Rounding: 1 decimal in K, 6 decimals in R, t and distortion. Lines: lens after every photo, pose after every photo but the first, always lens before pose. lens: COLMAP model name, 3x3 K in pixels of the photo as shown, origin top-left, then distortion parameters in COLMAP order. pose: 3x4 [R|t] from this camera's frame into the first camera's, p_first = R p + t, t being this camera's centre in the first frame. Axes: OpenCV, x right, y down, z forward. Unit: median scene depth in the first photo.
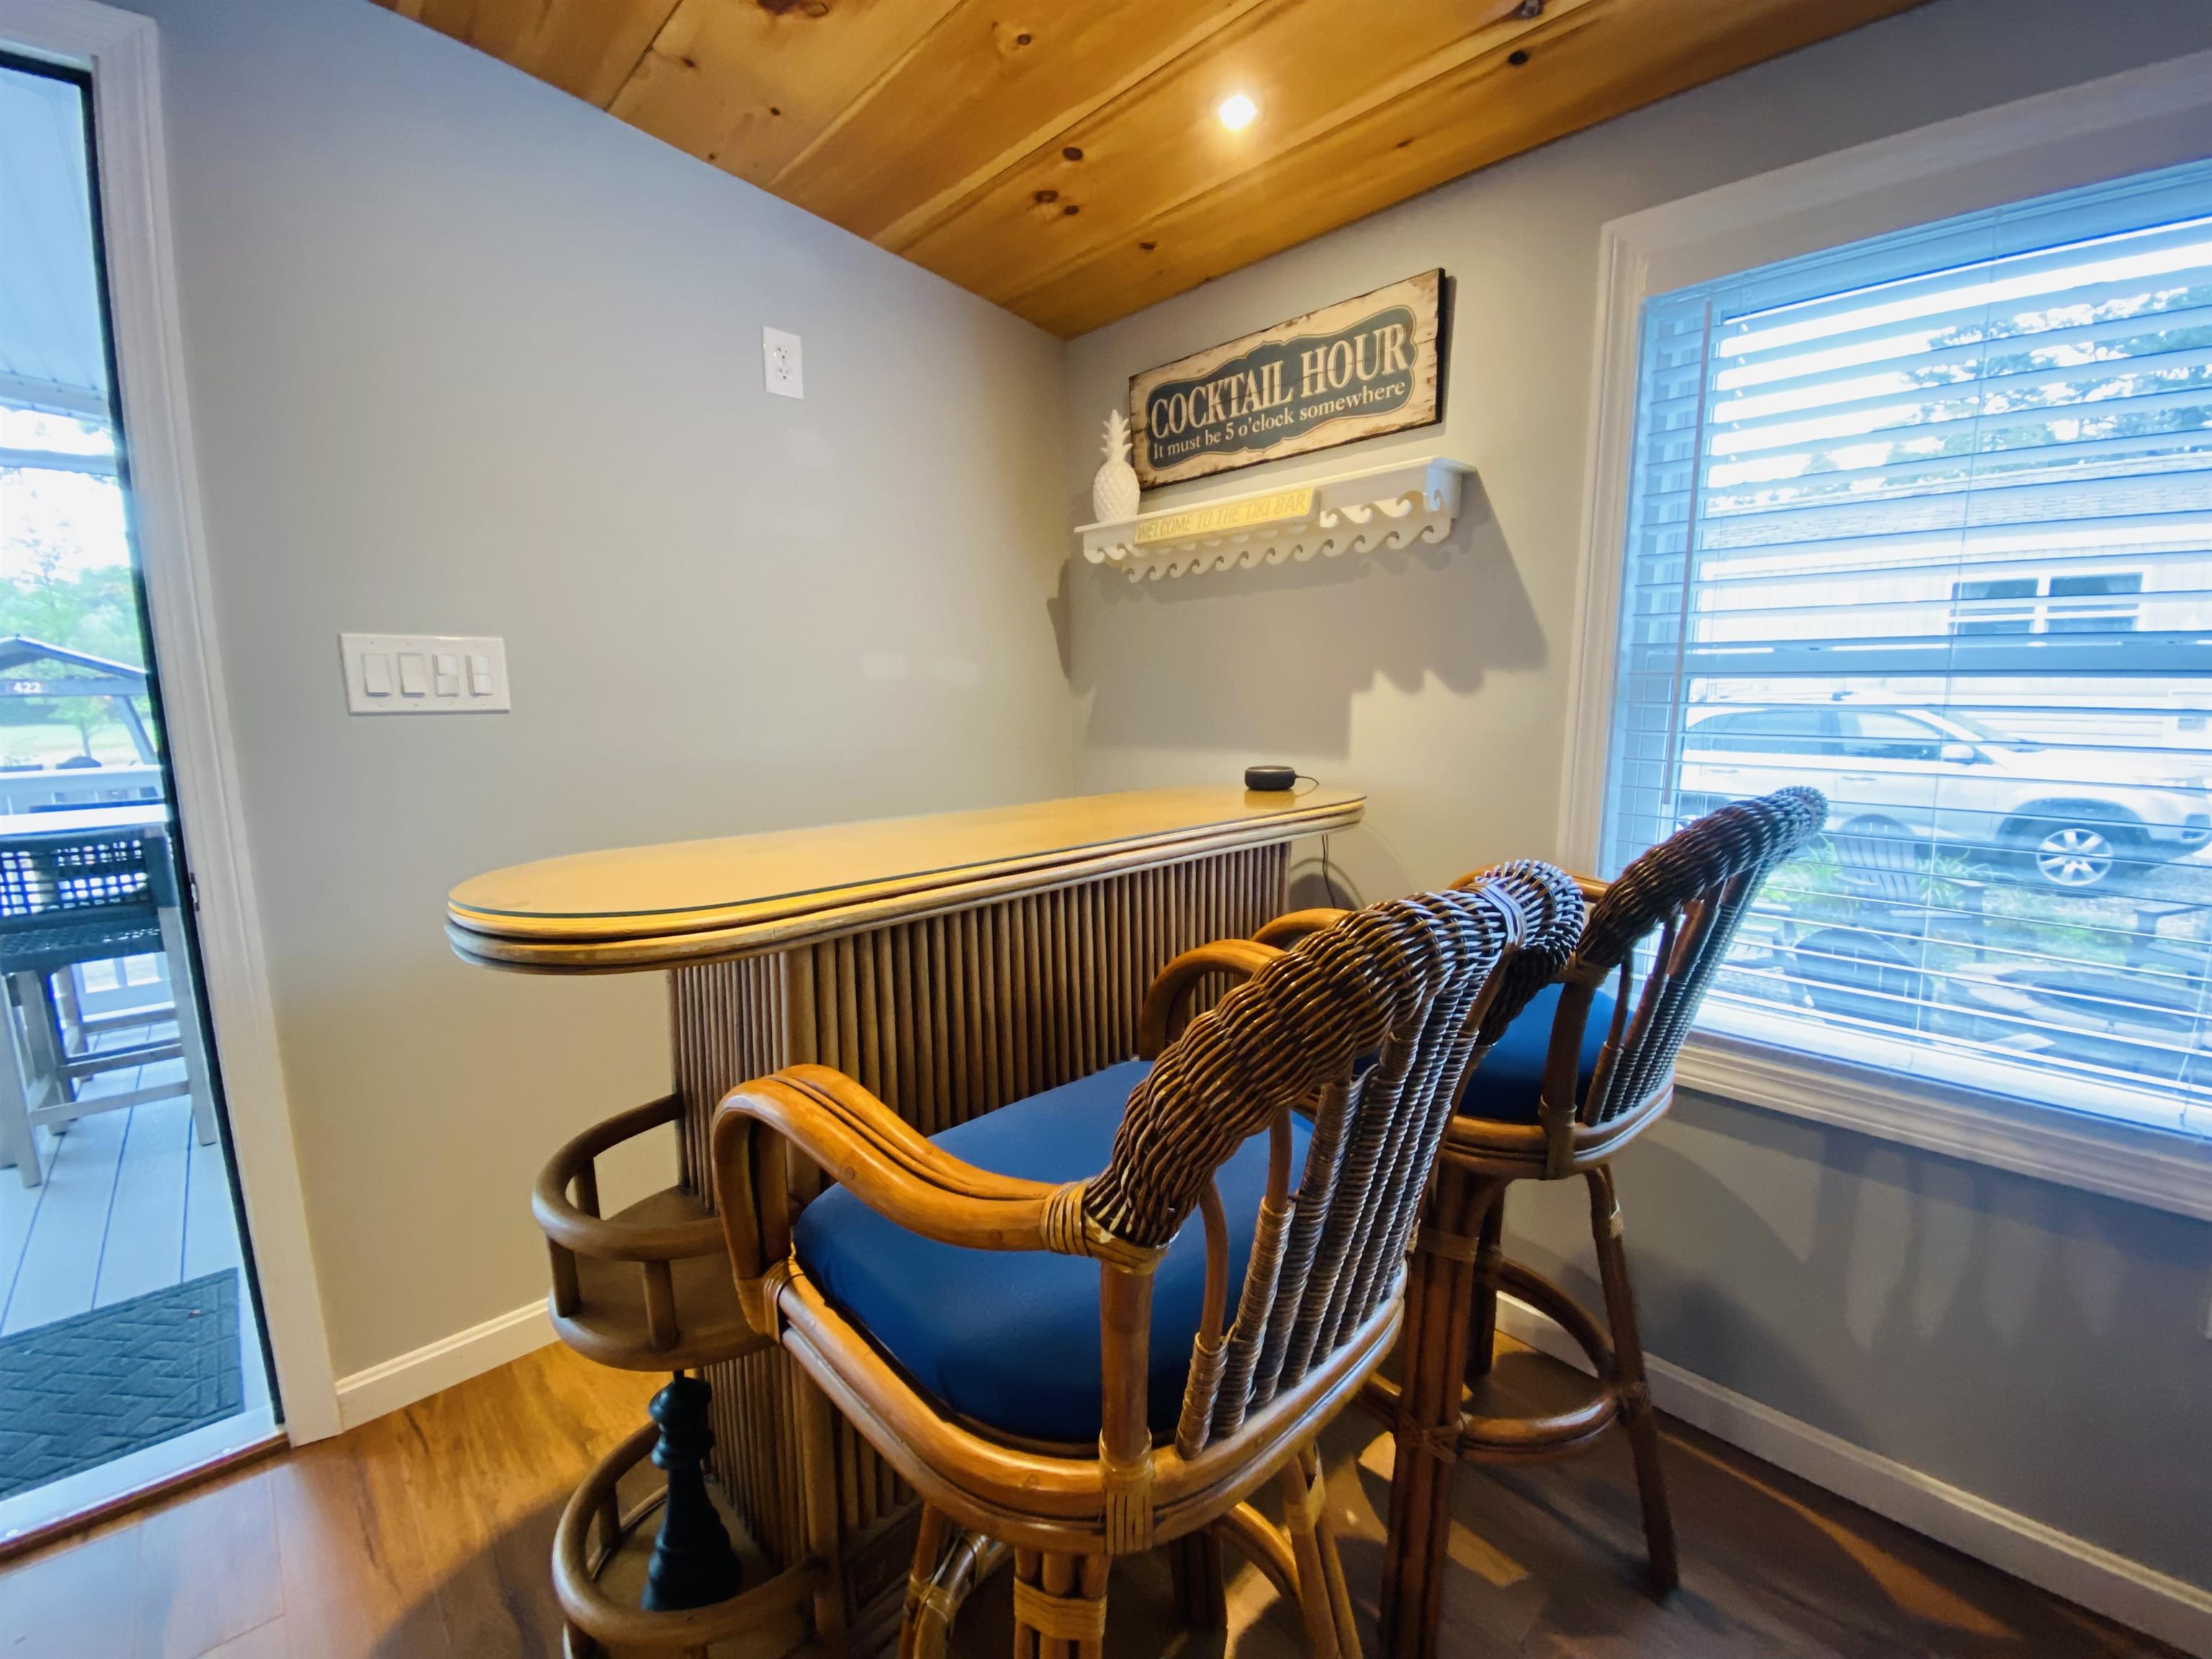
lens RADIAL K [[900.1, 0, 1105.6], [0, 900.1, 825.3], [0, 0, 1]] dist [0.006952, -0.009030]
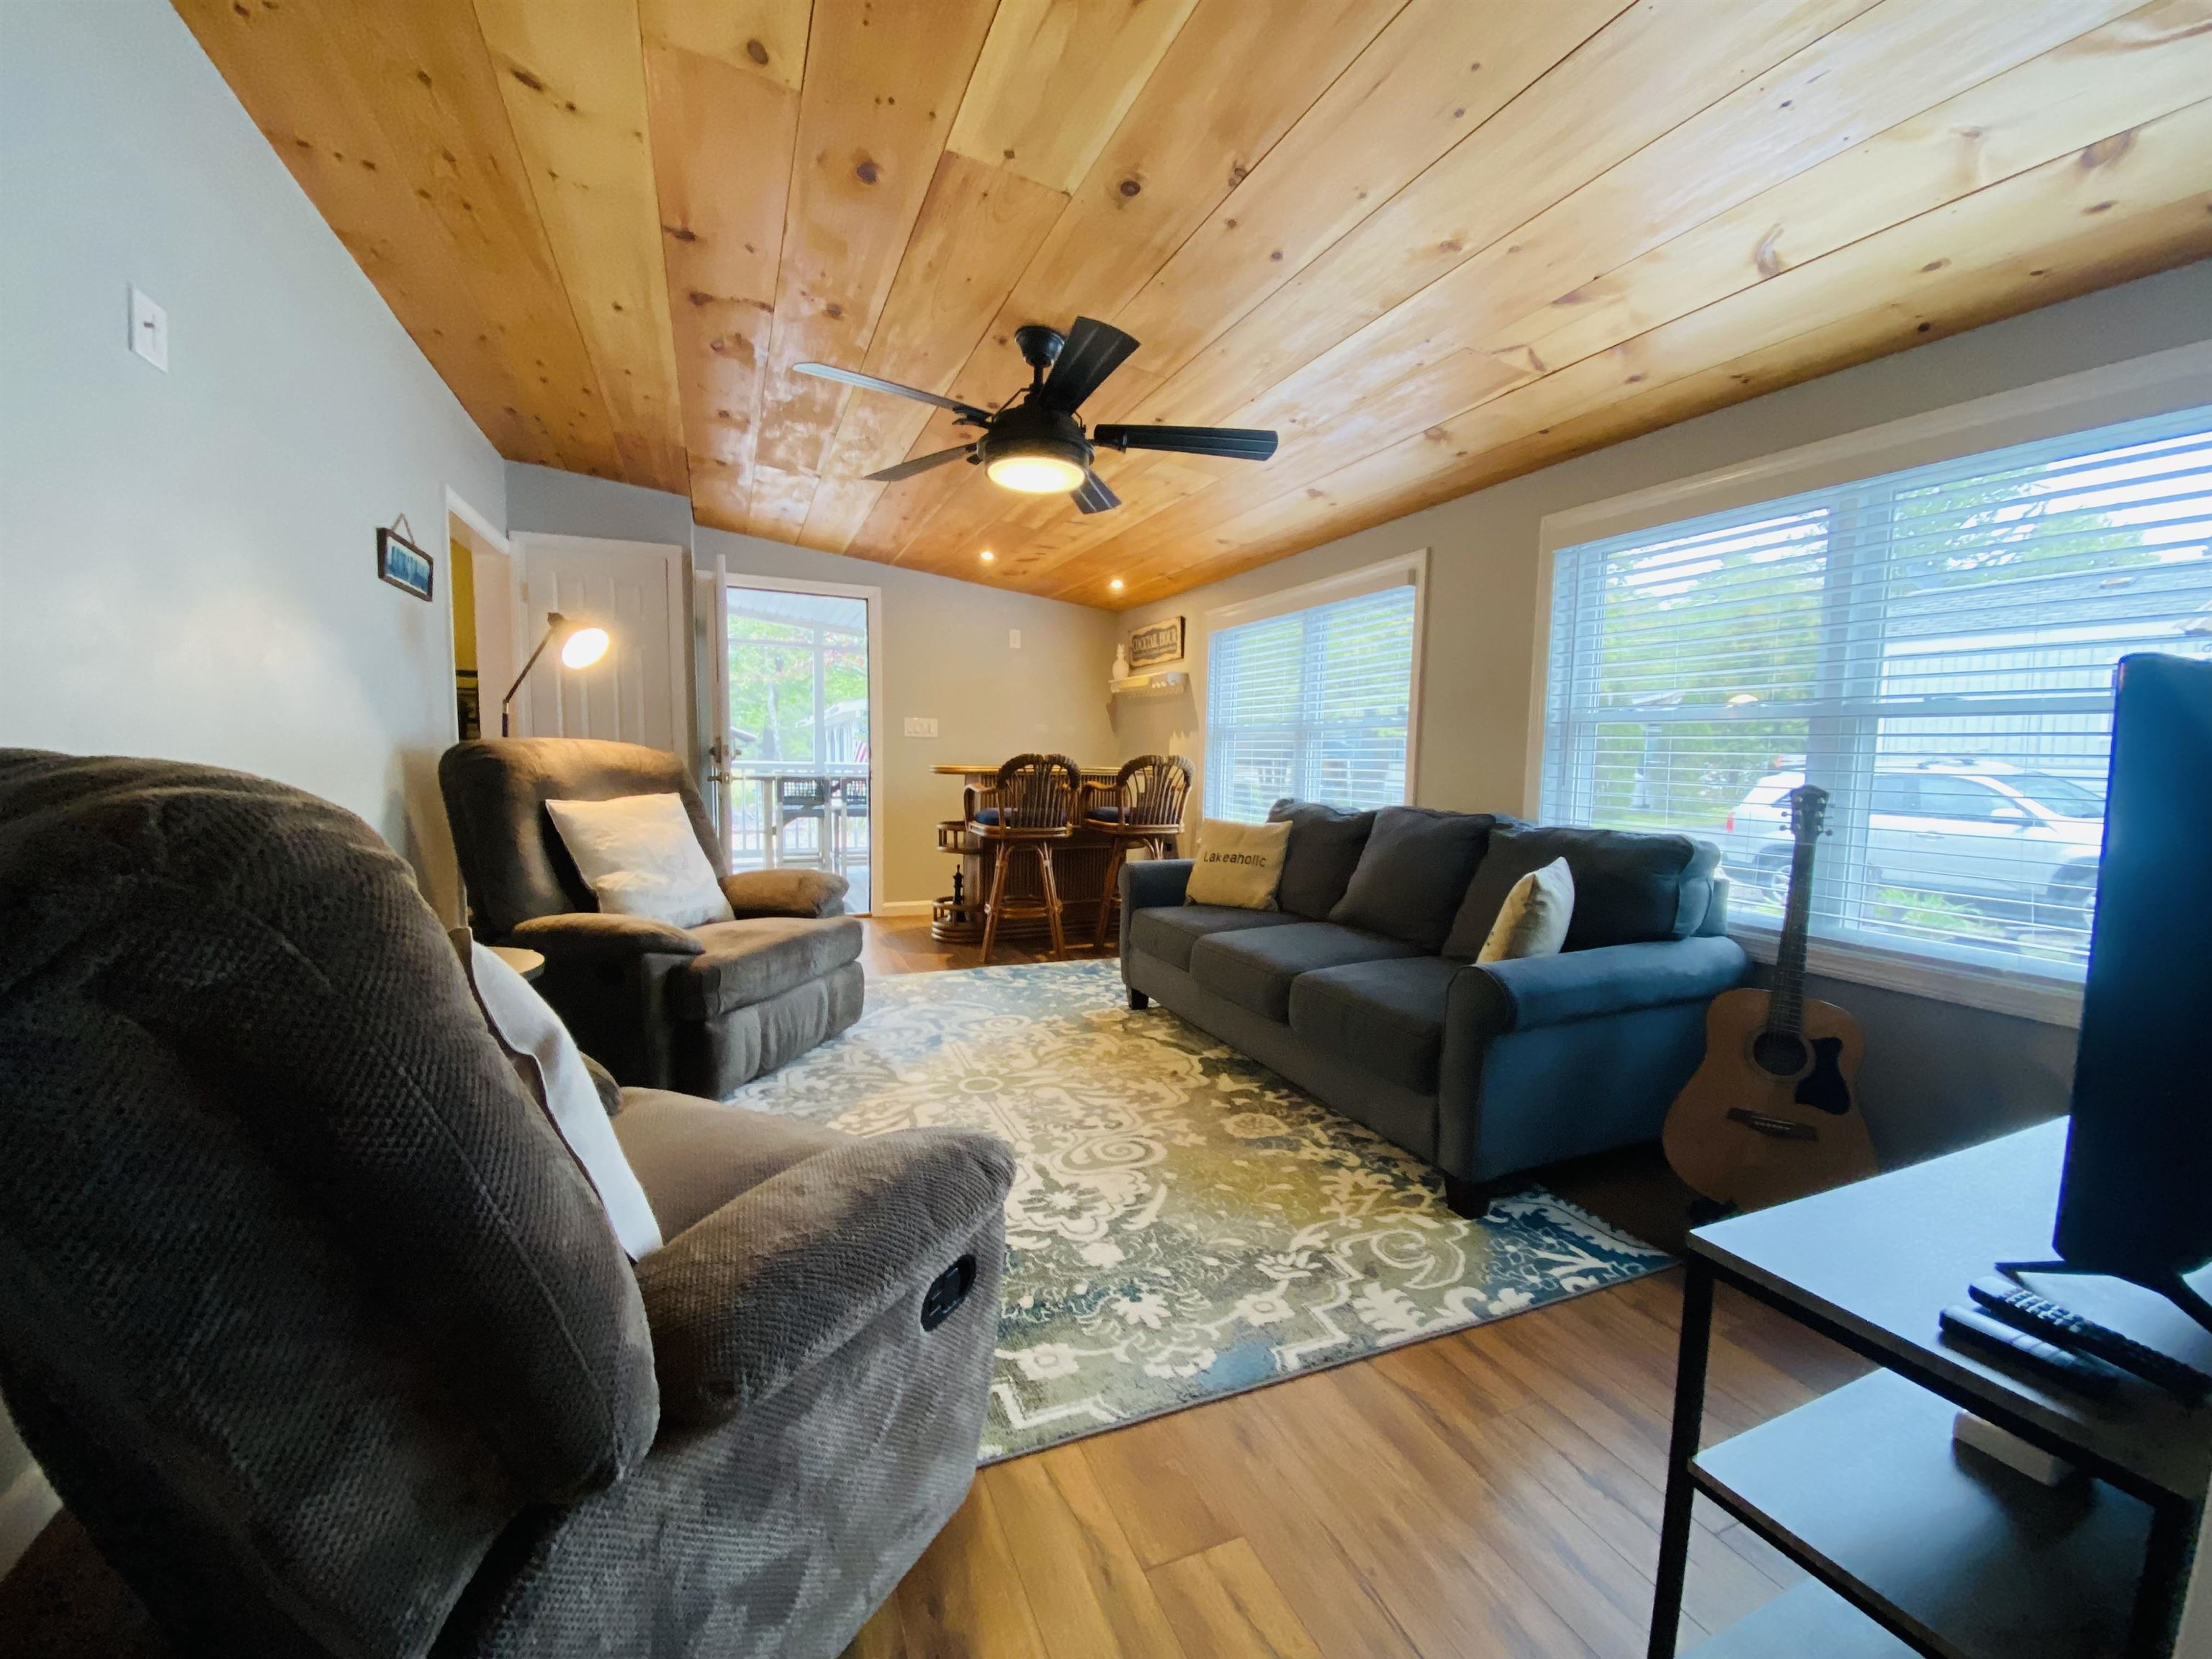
lens RADIAL K [[900.1, 0, 1116.8], [0, 900.1, 823.9], [0, 0, 1]] dist [0.006952, -0.009030]
pose [[0.938489, 0.048444, -0.341895, 1.147133], [-0.073351, 0.995482, -0.060294, 0.341760], [0.337429, 0.081663, 0.937802, -1.911127]]
